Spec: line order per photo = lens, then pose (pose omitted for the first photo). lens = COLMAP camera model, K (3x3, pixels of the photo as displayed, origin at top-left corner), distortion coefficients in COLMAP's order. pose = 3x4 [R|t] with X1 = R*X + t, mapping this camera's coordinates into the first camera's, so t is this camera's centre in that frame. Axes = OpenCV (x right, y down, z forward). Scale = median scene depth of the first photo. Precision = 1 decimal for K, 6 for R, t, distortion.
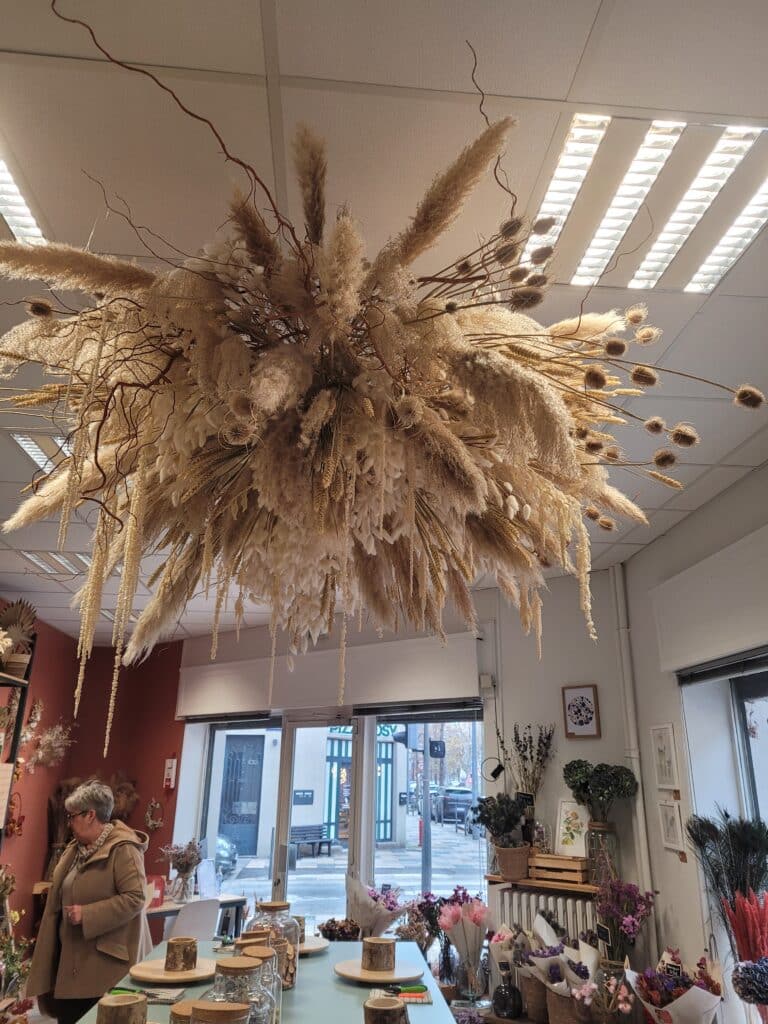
lens RADIAL K [[769.4, 0, 395.7], [0, 769.4, 514.2], [0, 0, 1]] dist [0.053857, -0.038617]
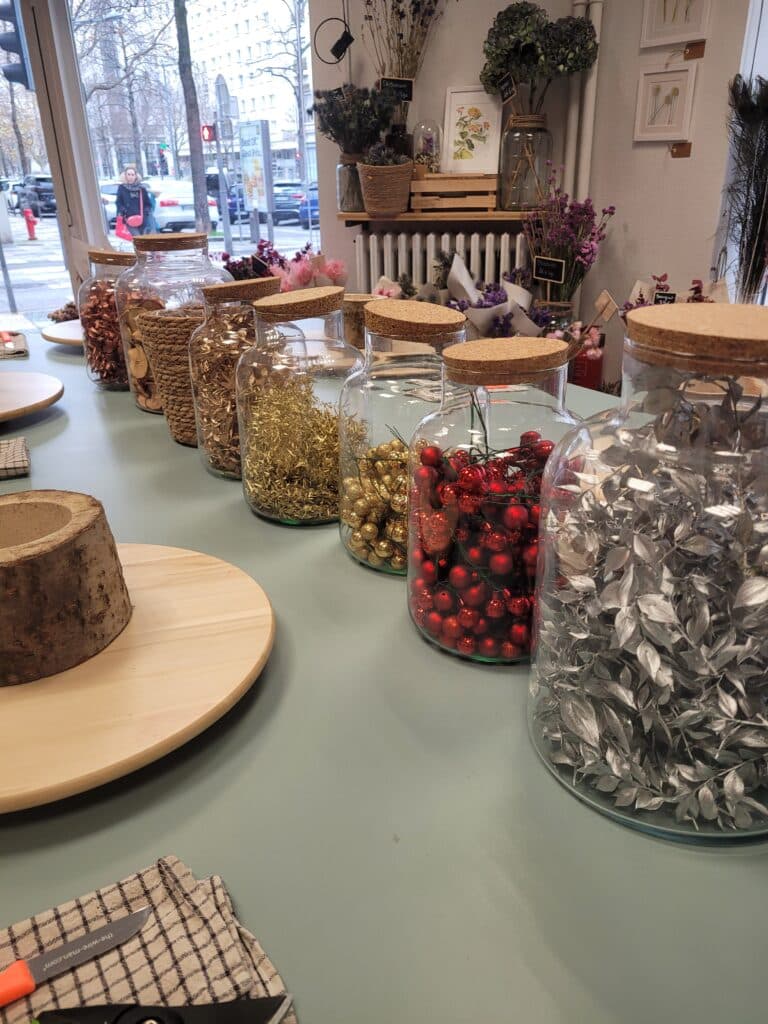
lens RADIAL K [[766.1, 0, 406.7], [0, 766.1, 506.8], [0, 0, 1]] dist [0.050573, -0.036585]
pose [[0.877117, -0.218894, 0.427493, -0.172496], [-0.125914, 0.754160, 0.644507, 0.231406], [-0.463477, -0.619136, 0.633925, 0.421003]]
